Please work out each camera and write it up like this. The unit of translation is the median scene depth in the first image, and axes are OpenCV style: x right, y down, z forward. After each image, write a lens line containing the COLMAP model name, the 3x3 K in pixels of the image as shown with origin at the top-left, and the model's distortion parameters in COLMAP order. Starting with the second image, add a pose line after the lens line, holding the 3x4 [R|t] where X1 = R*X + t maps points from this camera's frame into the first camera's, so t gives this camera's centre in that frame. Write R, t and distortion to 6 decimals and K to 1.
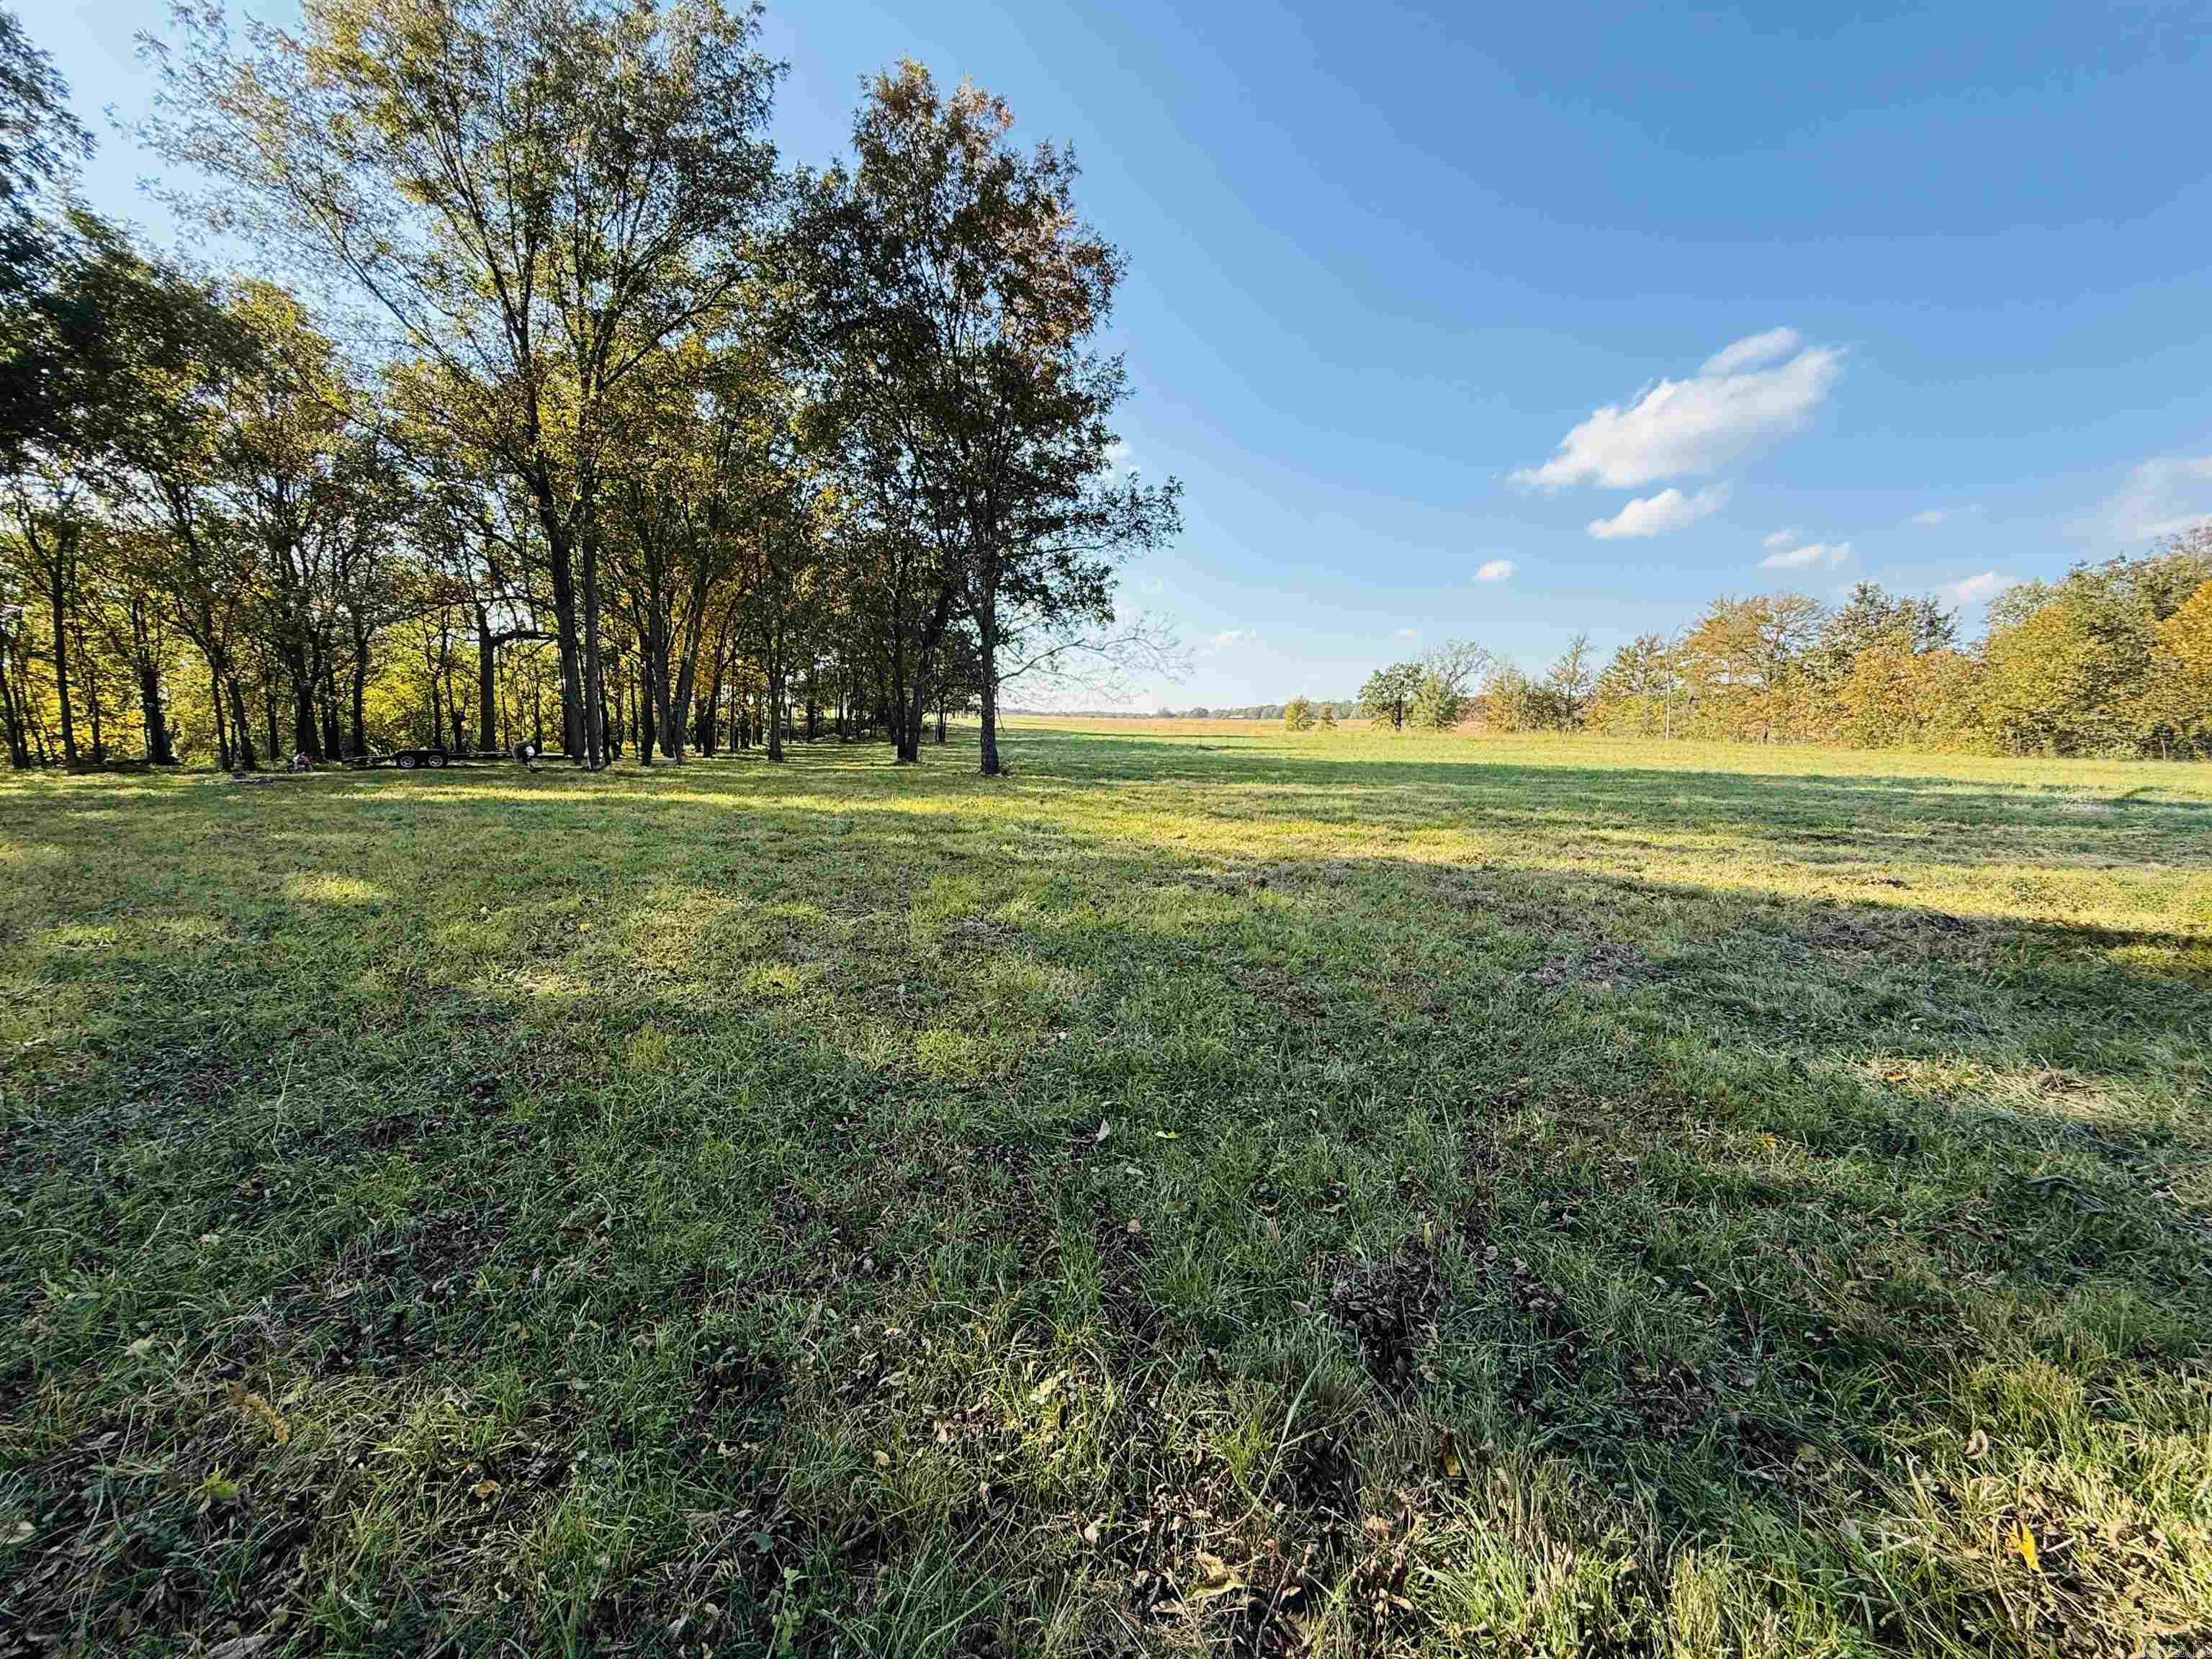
lens RADIAL K [[890.2, 0, 1105.6], [0, 890.2, 829.3], [0, 0, 1]] dist [0.001985, 0.000087]
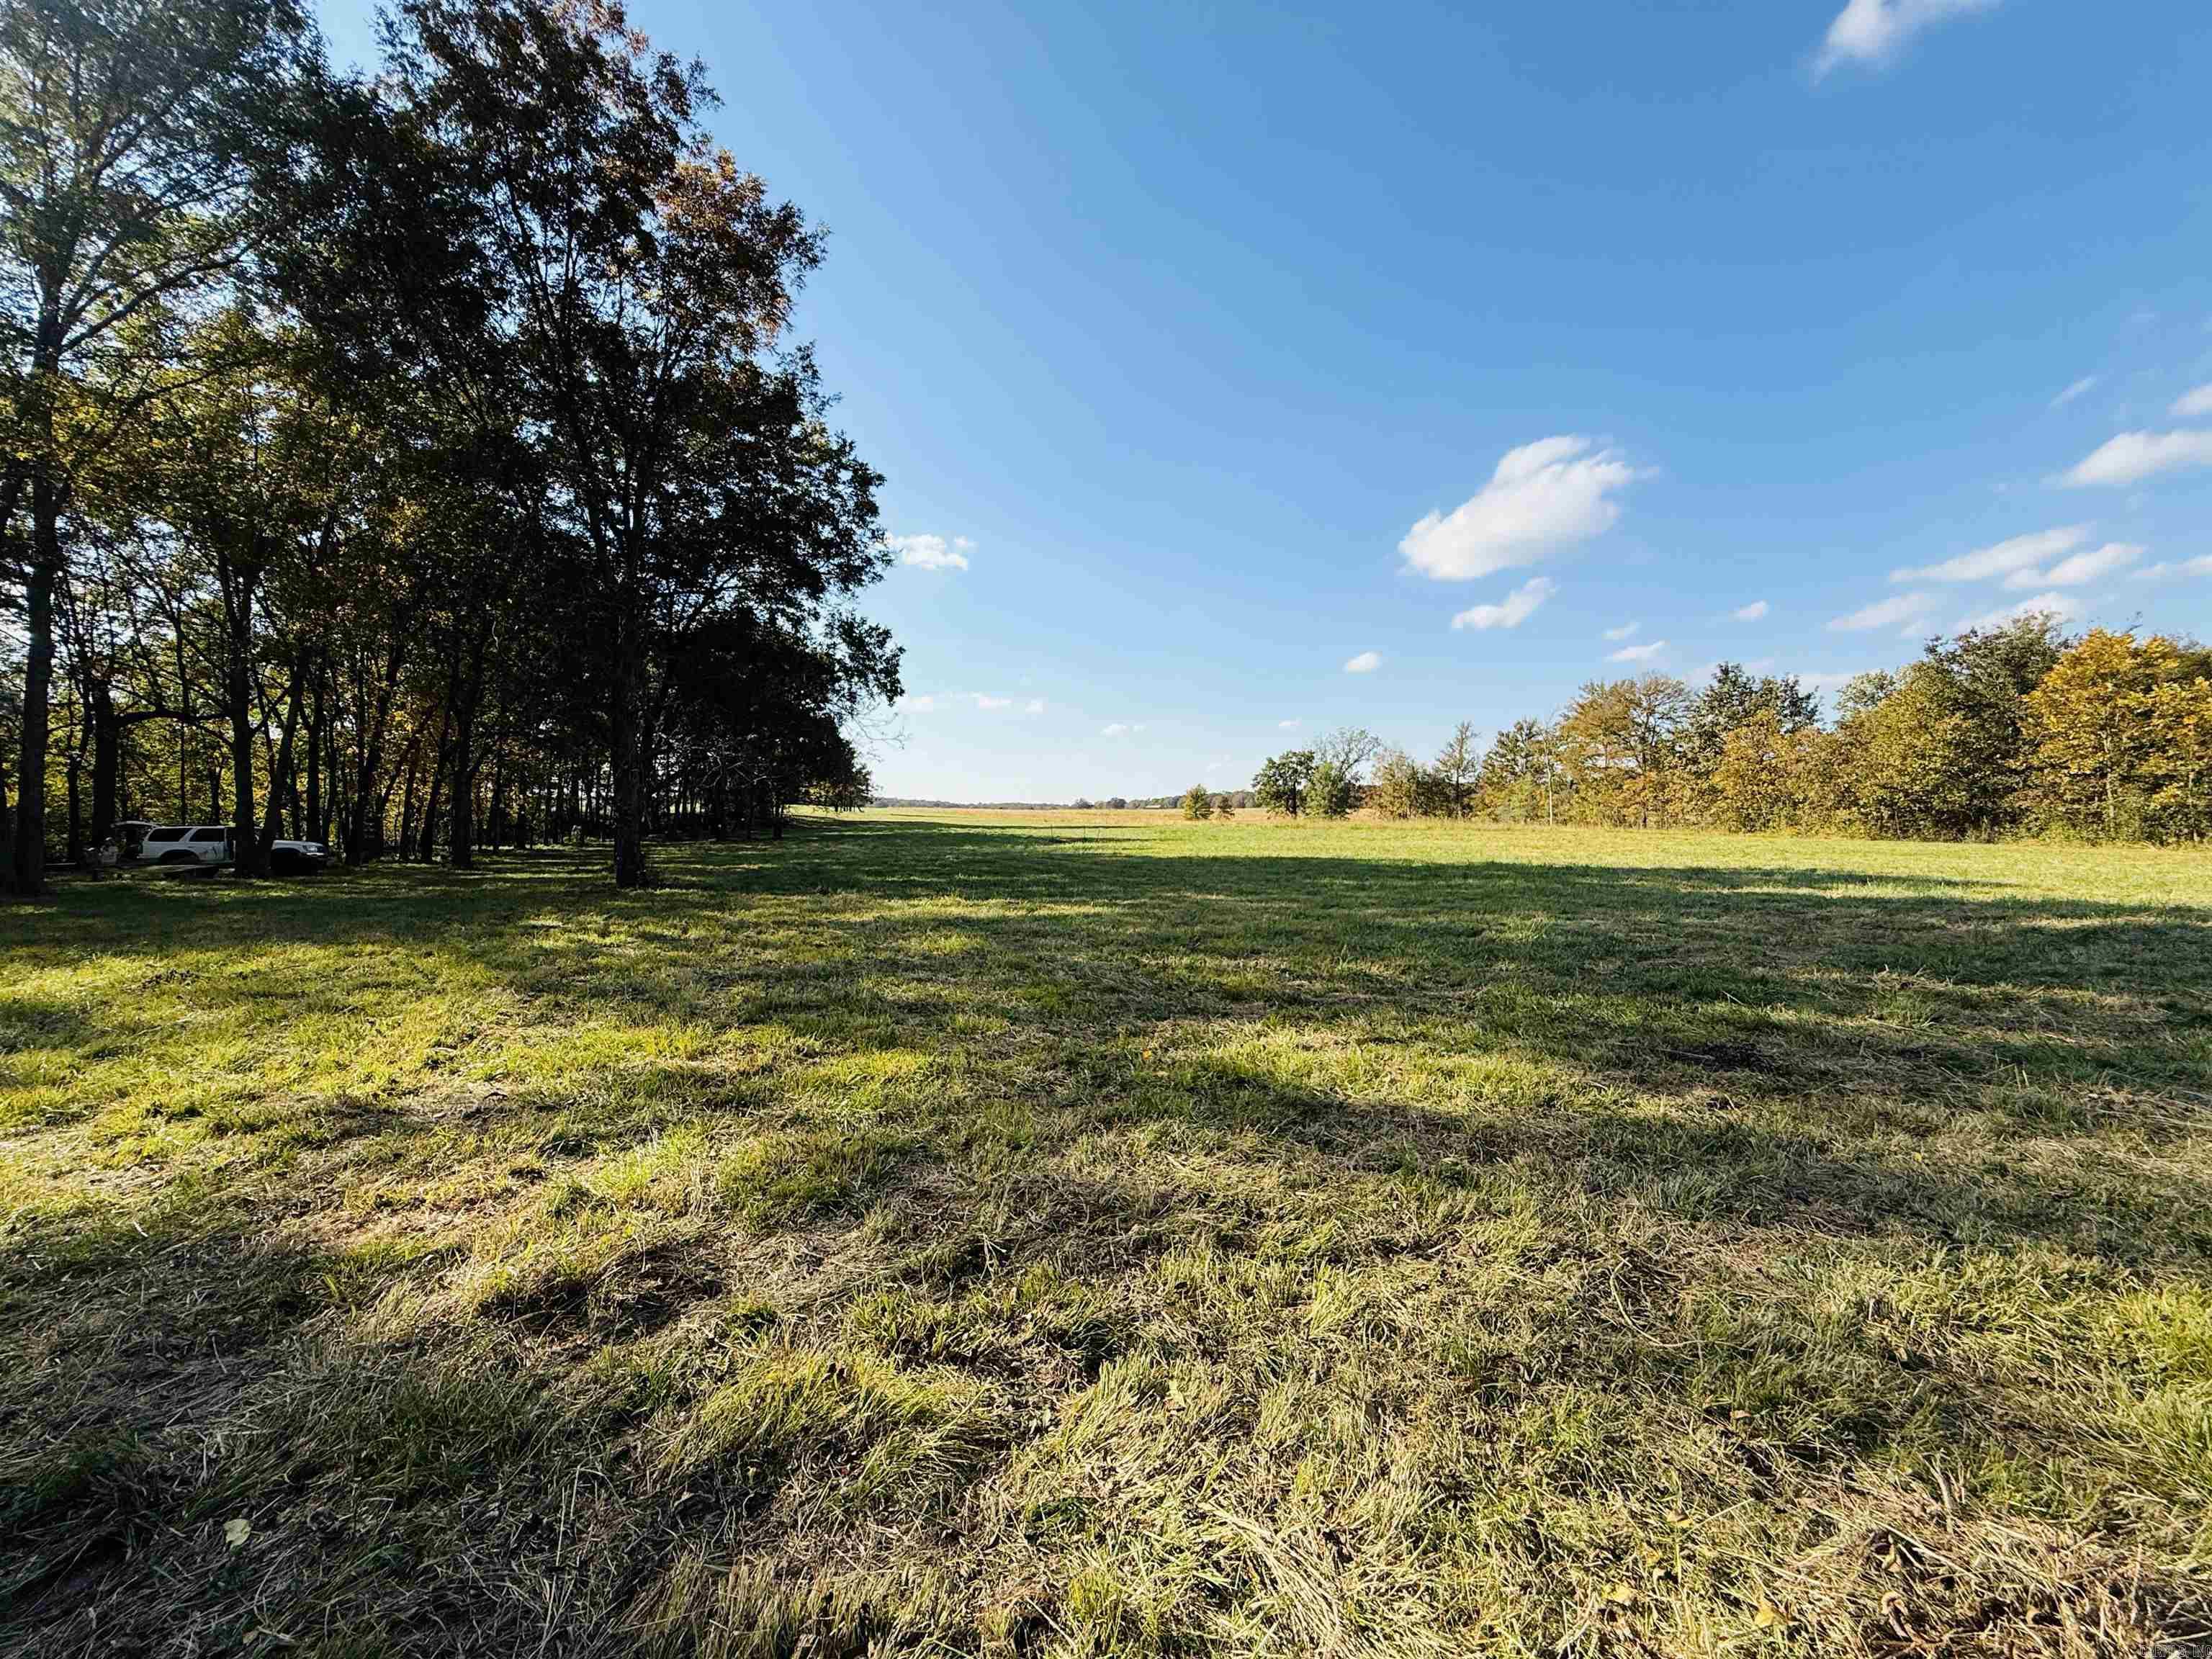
lens RADIAL K [[890.2, 0, 1106.4], [0, 890.2, 826.6], [0, 0, 1]] dist [0.001985, 0.000087]
pose [[0.996101, -0.013006, 0.087256, 0.068489], [0.022071, 0.994359, -0.103746, -0.009355], [-0.085415, 0.105267, 0.990769, 0.085355]]
